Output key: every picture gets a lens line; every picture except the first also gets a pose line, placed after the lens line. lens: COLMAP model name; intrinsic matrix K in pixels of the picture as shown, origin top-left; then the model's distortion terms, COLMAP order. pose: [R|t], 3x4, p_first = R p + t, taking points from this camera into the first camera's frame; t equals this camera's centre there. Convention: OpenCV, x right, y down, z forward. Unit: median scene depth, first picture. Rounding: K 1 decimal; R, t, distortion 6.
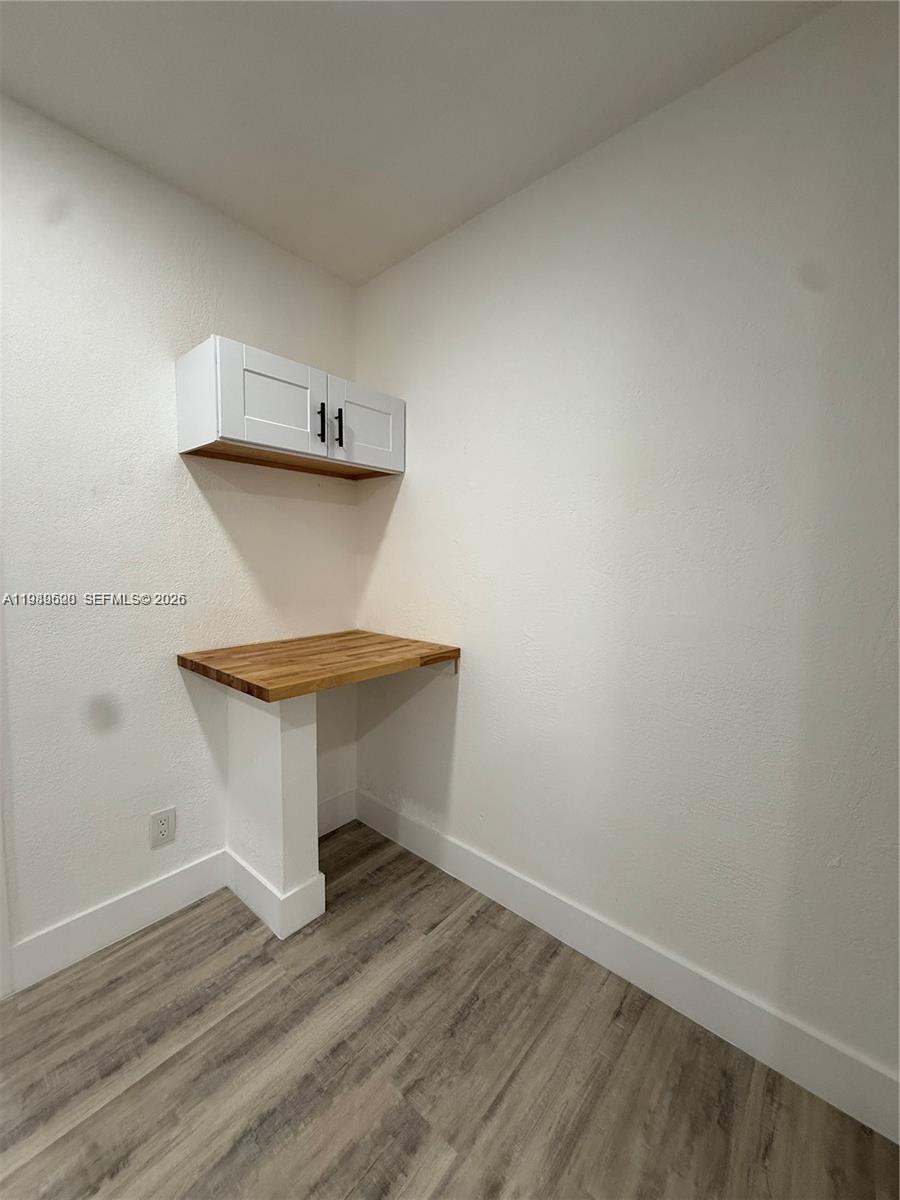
lens RADIAL K [[486.0, 0, 450.9], [0, 486.0, 574.1], [0, 0, 1]] dist [0.000491, -0.000043]
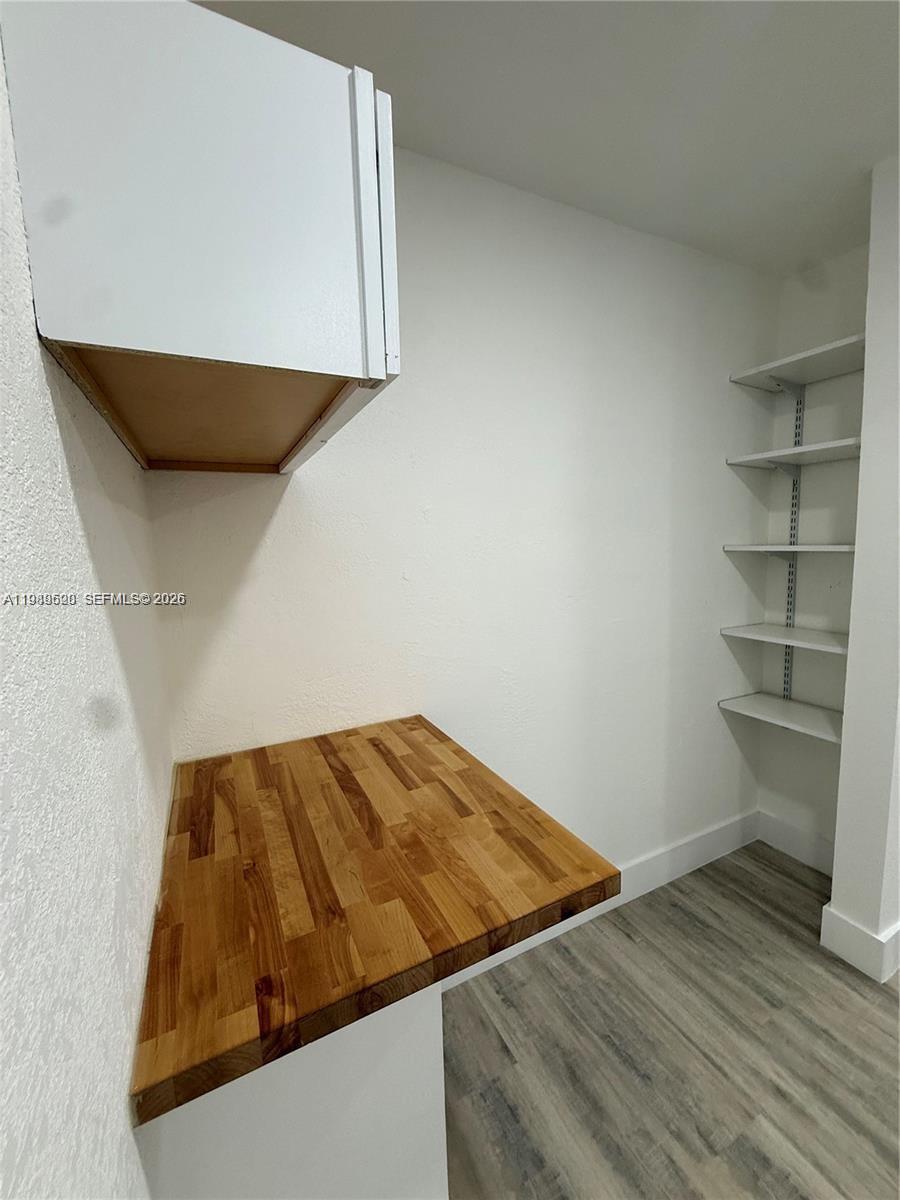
lens RADIAL K [[477.5, 0, 449.4], [0, 477.5, 597.4], [0, 0, 1]] dist [-0.000262, 0.000145]
pose [[0.373633, -0.129359, 0.918512, -0.881873], [0.075183, 0.991193, 0.109012, -0.160808], [-0.924525, 0.028327, 0.380068, 0.934089]]
